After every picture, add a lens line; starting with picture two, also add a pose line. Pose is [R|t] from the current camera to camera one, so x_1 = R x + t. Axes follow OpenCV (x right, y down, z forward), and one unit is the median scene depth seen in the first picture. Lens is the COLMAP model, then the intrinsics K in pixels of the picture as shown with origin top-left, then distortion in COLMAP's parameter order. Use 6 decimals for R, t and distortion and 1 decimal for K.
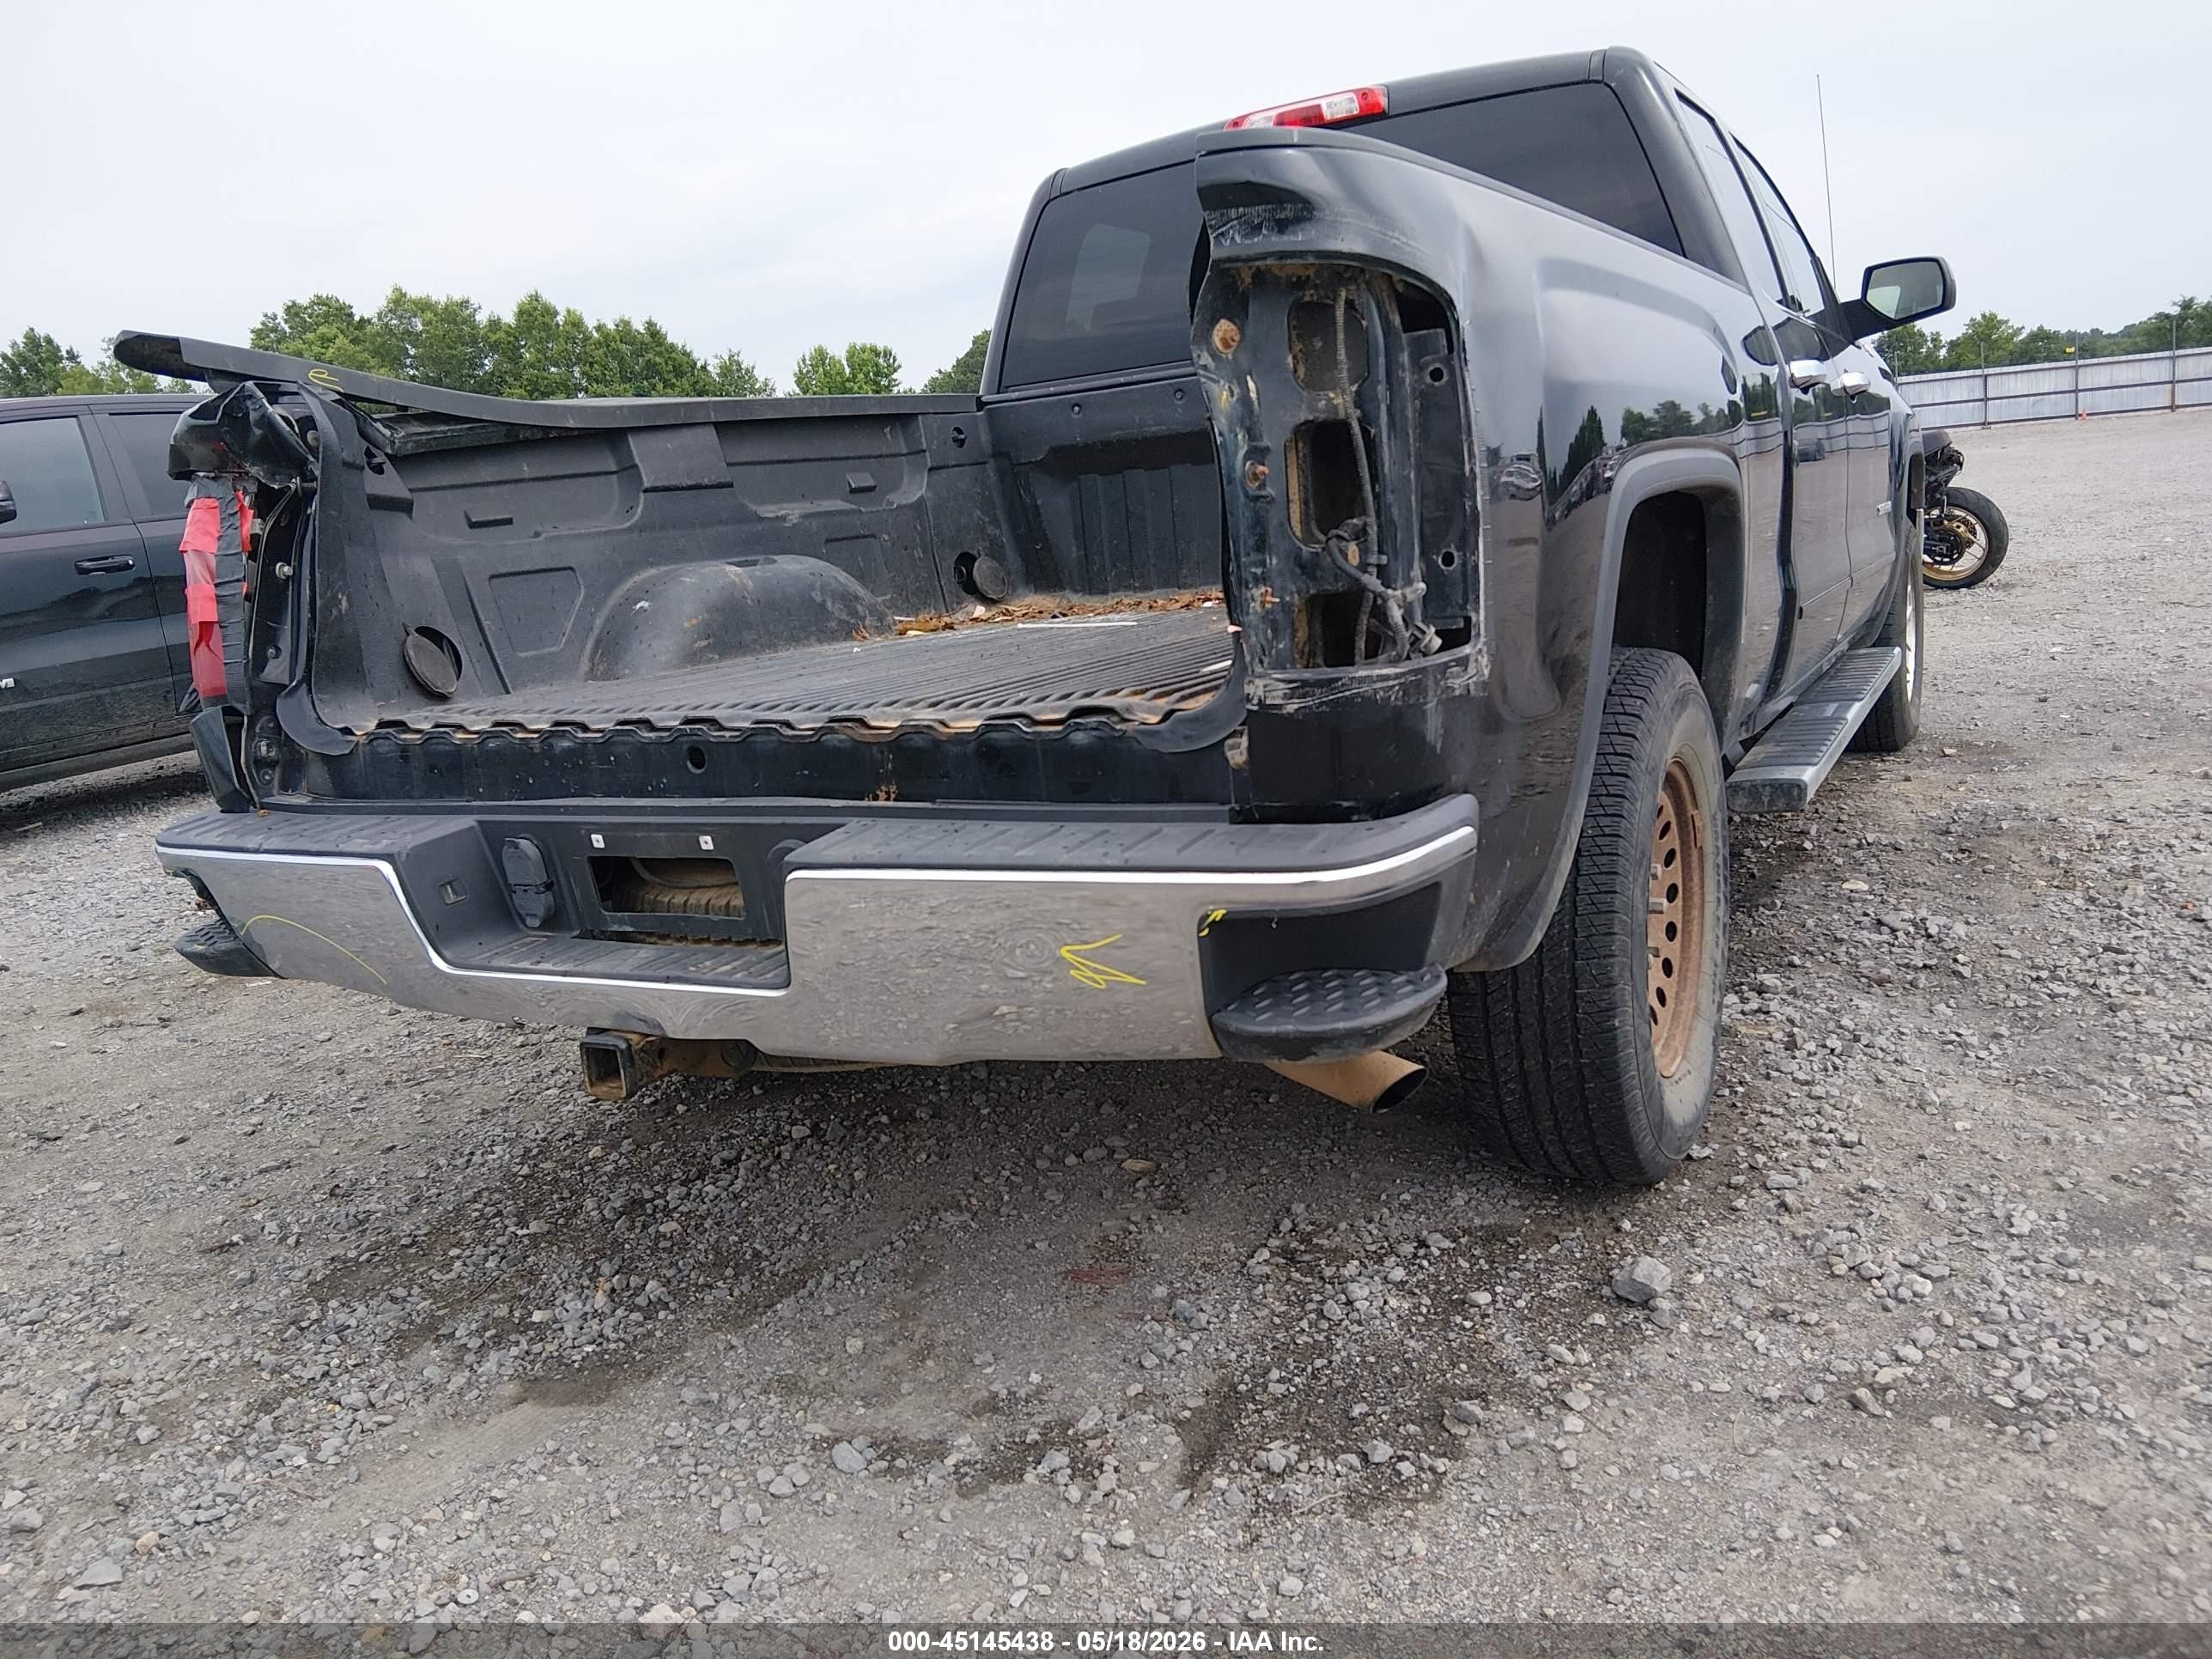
lens RADIAL K [[1658.4, 0, 1103.7], [0, 1658.4, 839.3], [0, 0, 1]] dist [0.113441, -0.187483]
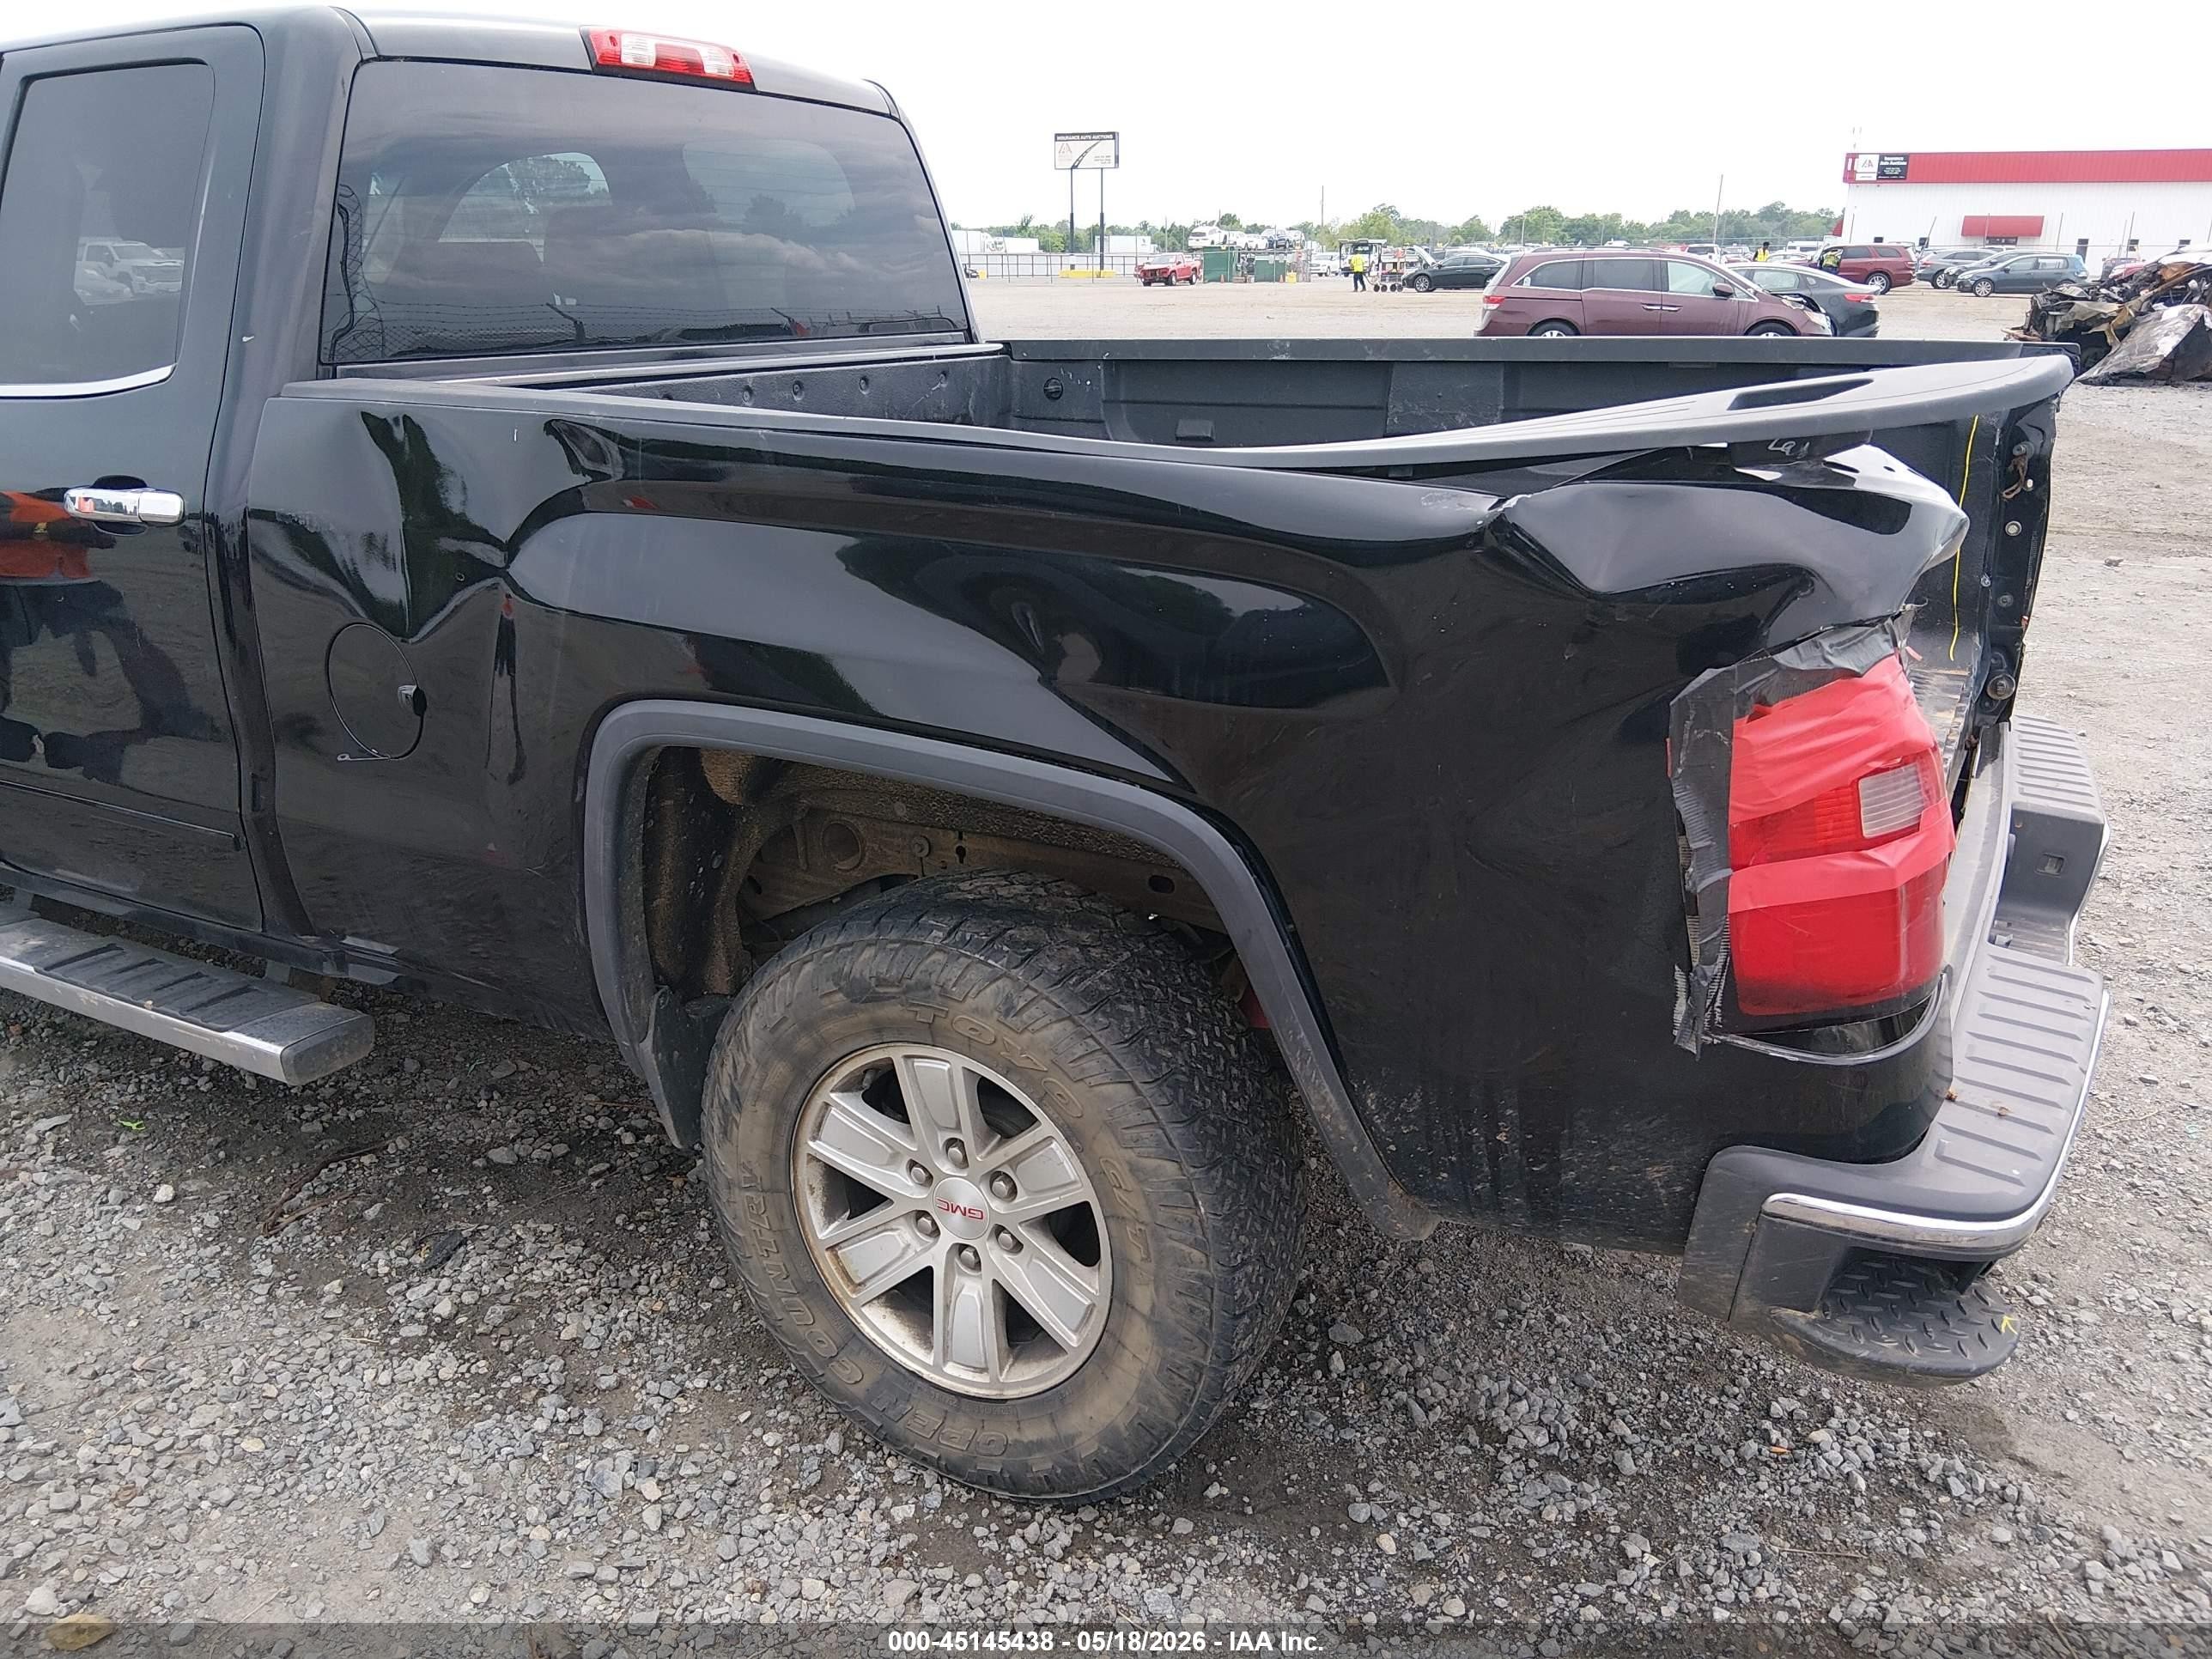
lens RADIAL K [[1665.0, 0, 1103.4], [0, 1665.0, 835.0], [0, 0, 1]] dist [0.098948, -0.170886]
pose [[-0.000971, -0.227212, 0.973845, -1.013555], [0.199362, 0.954252, 0.222840, -0.296689], [-0.979925, 0.194364, 0.044371, 1.145723]]
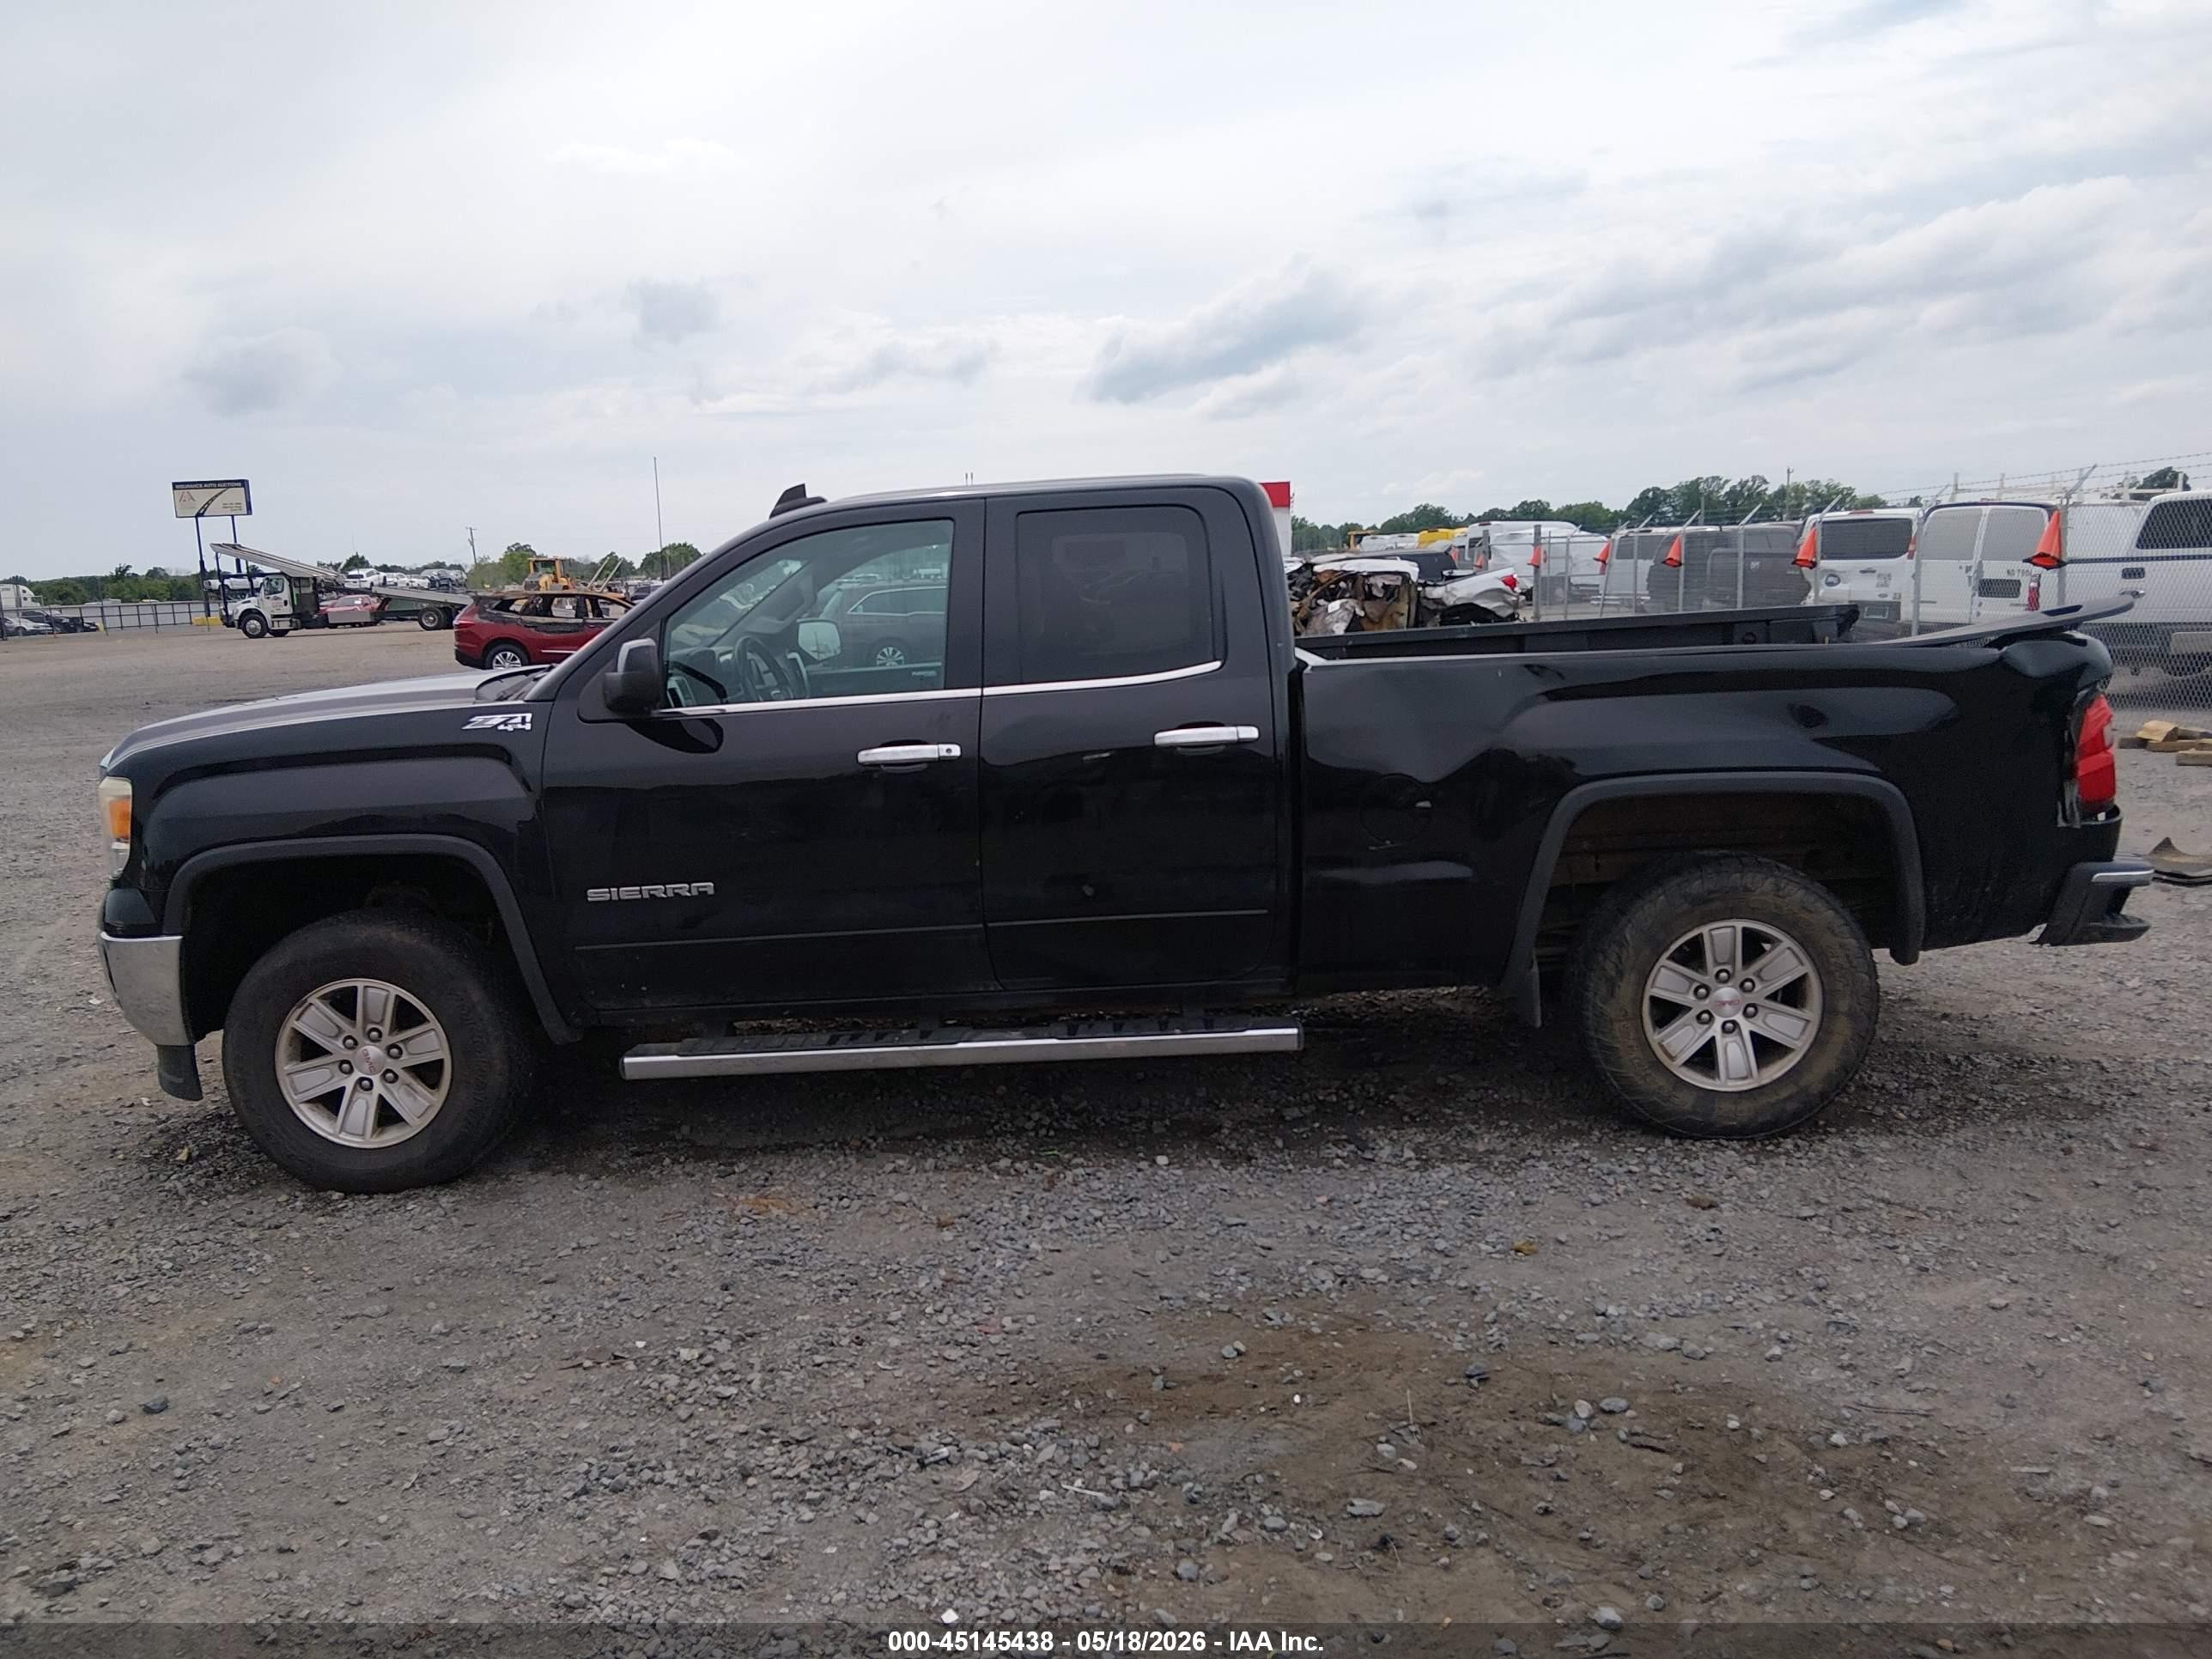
lens RADIAL K [[1658.4, 0, 1103.7], [0, 1658.4, 839.3], [0, 0, 1]] dist [0.113441, -0.187483]
pose [[-0.458449, -0.021224, 0.888467, -1.500175], [0.260760, 0.952501, 0.157306, -0.553784], [-0.849605, 0.303793, -0.431139, 2.477606]]
